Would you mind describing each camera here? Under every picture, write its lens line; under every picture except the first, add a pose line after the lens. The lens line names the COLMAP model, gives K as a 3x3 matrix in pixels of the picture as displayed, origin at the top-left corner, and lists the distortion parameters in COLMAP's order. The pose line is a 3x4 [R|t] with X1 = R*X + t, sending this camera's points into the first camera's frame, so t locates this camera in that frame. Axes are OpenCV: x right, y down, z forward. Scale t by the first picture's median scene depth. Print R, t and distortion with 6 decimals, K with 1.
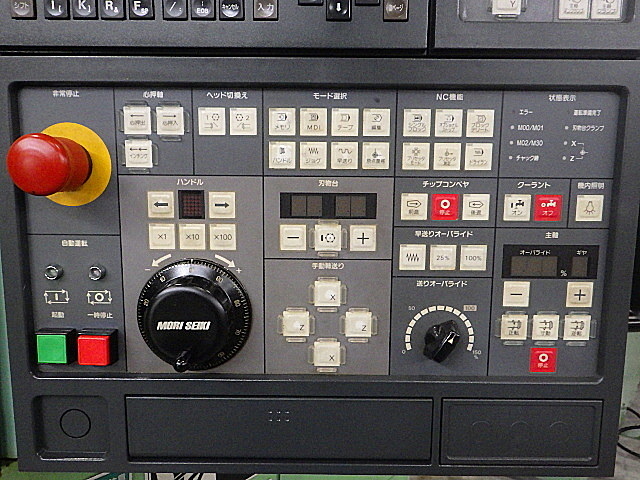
lens RADIAL K [[526.0, 0, 320.0], [0, 526.0, 243.2], [0, 0, 1]] dist [-0.007781, -0.000298]
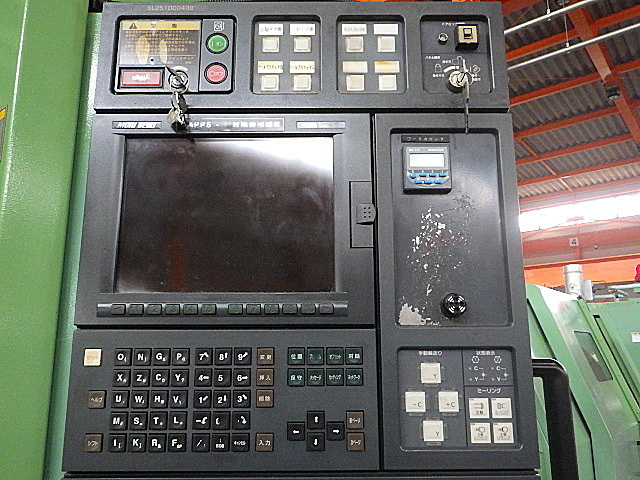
lens RADIAL K [[526.0, 0, 320.0], [0, 526.0, 243.2], [0, 0, 1]] dist [-0.007781, -0.000298]
pose [[0.999867, -0.011630, 0.011390, 0.034267], [0.014806, 0.940518, -0.339422, -0.436009], [-0.006765, 0.339545, 0.940565, -0.490114]]
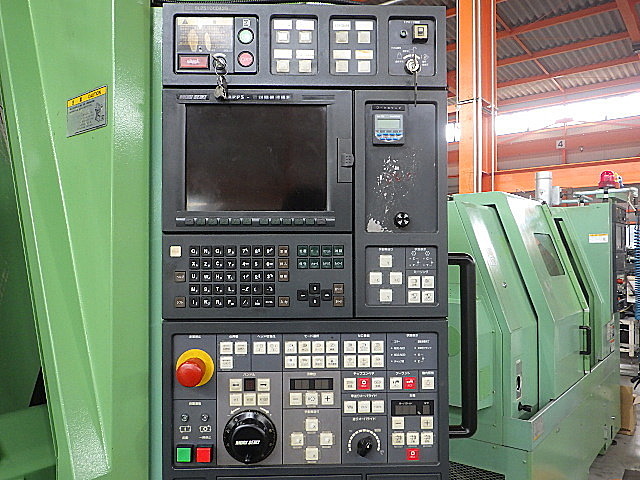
lens RADIAL K [[526.0, 0, 320.0], [0, 526.0, 243.2], [0, 0, 1]] dist [-0.007781, -0.000298]
pose [[0.999358, -0.011558, 0.033905, -0.017038], [0.016724, 0.987569, -0.156295, -0.311140], [-0.031677, 0.156762, 0.987128, -1.284627]]
